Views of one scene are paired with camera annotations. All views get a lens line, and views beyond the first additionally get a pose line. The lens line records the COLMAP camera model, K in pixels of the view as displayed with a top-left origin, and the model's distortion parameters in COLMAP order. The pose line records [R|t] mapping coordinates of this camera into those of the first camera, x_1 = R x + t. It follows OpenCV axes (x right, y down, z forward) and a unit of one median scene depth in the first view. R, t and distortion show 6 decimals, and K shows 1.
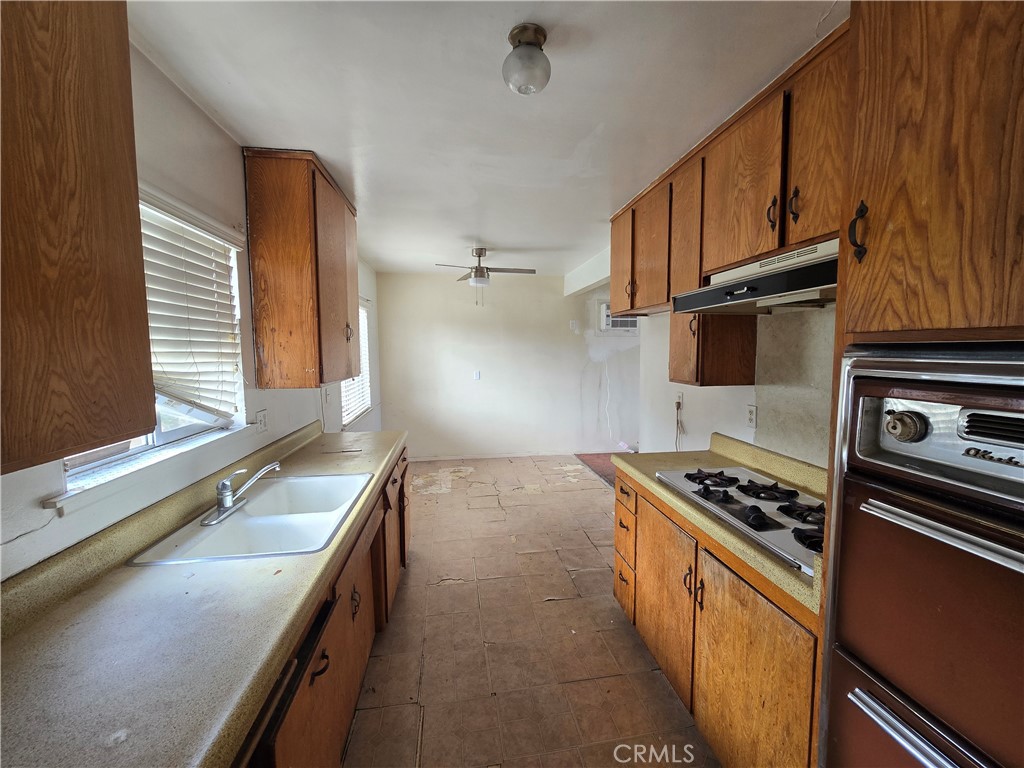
lens RADIAL K [[417.2, 0, 512.0], [0, 417.2, 384.0], [0, 0, 1]] dist [0.000361, -0.003667]
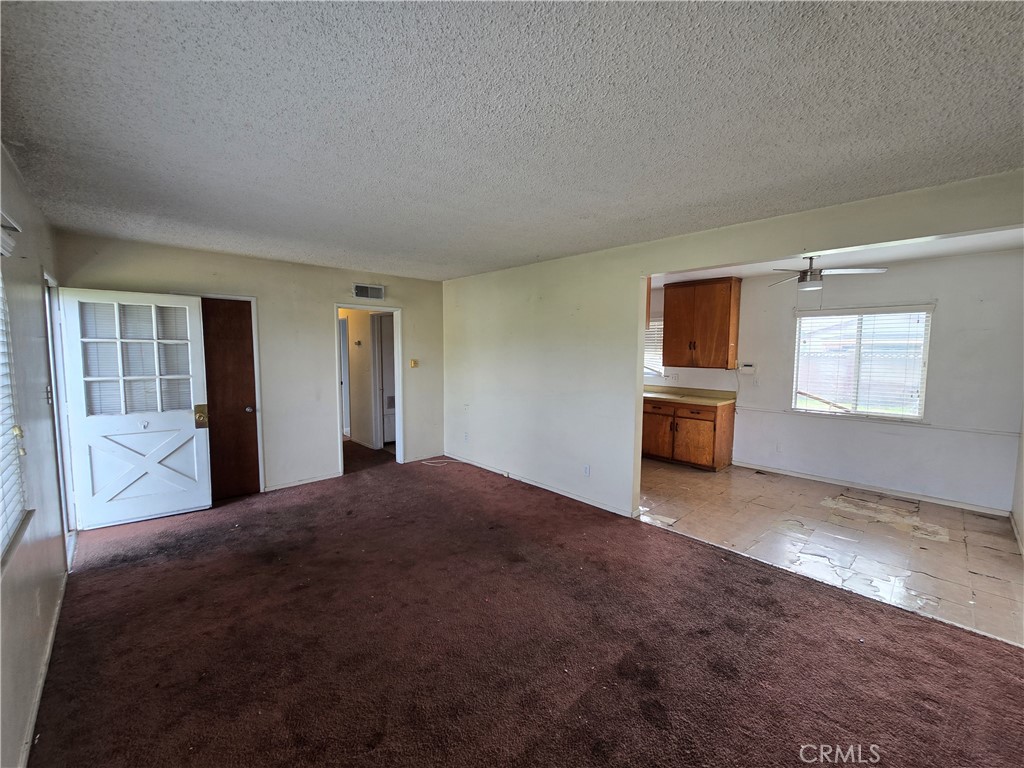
lens RADIAL K [[416.8, 0, 524.5], [0, 416.8, 383.9], [0, 0, 1]] dist [-0.001104, -0.000183]
pose [[-0.808635, 0.048924, -0.586273, 0.820613], [-0.048324, 0.987645, 0.149071, -0.108688], [0.586323, 0.148875, -0.796280, 1.138664]]
